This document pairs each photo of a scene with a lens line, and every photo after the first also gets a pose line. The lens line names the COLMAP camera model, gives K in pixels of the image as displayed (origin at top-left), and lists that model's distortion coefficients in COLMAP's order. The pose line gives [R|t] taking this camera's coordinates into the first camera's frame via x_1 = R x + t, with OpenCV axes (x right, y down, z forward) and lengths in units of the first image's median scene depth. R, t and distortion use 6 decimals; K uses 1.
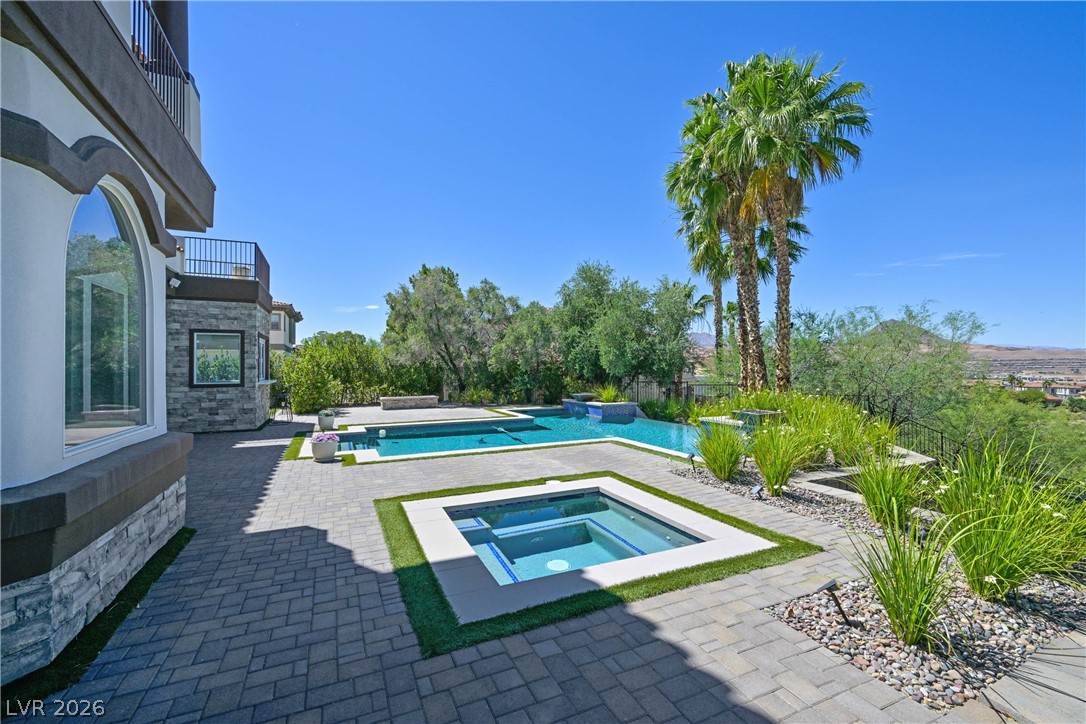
lens RADIAL K [[464.7, 0, 547.0], [0, 464.7, 357.8], [0, 0, 1]] dist [-0.002961, 0.000842]
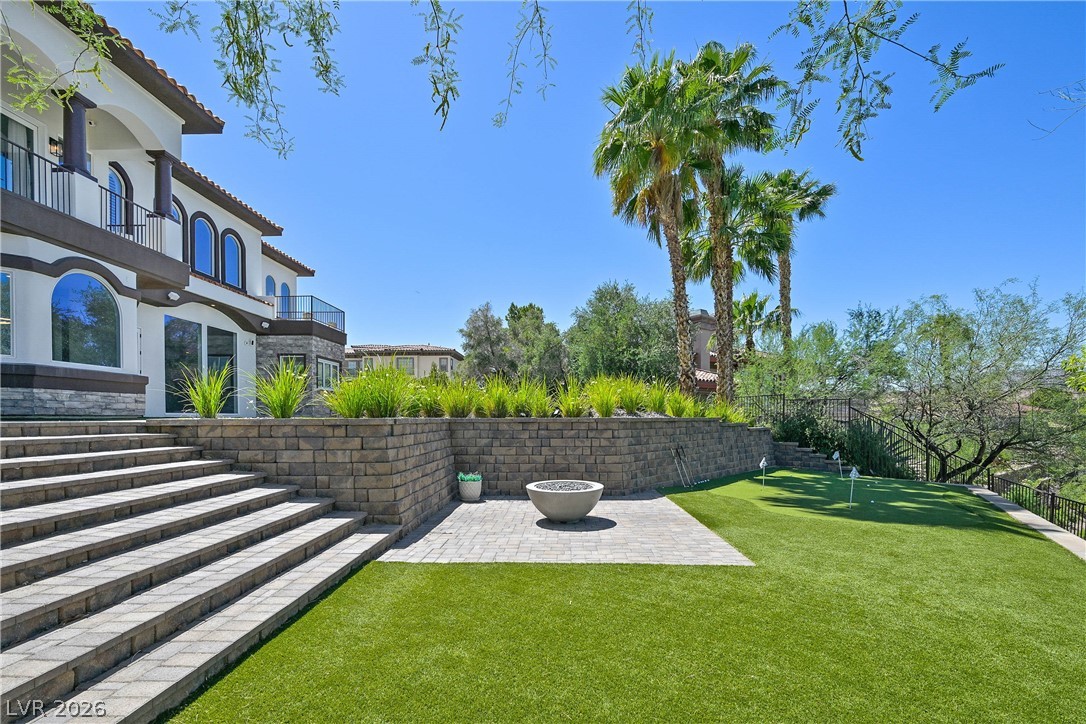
lens RADIAL K [[496.0, 0, 545.9], [0, 496.0, 420.0], [0, 0, 1]] dist [0.000384, 0.000635]
pose [[0.890676, 0.004627, -0.454615, 2.136186], [0.007206, 0.999679, 0.024293, 0.335426], [0.454581, -0.024913, 0.890357, -0.305970]]
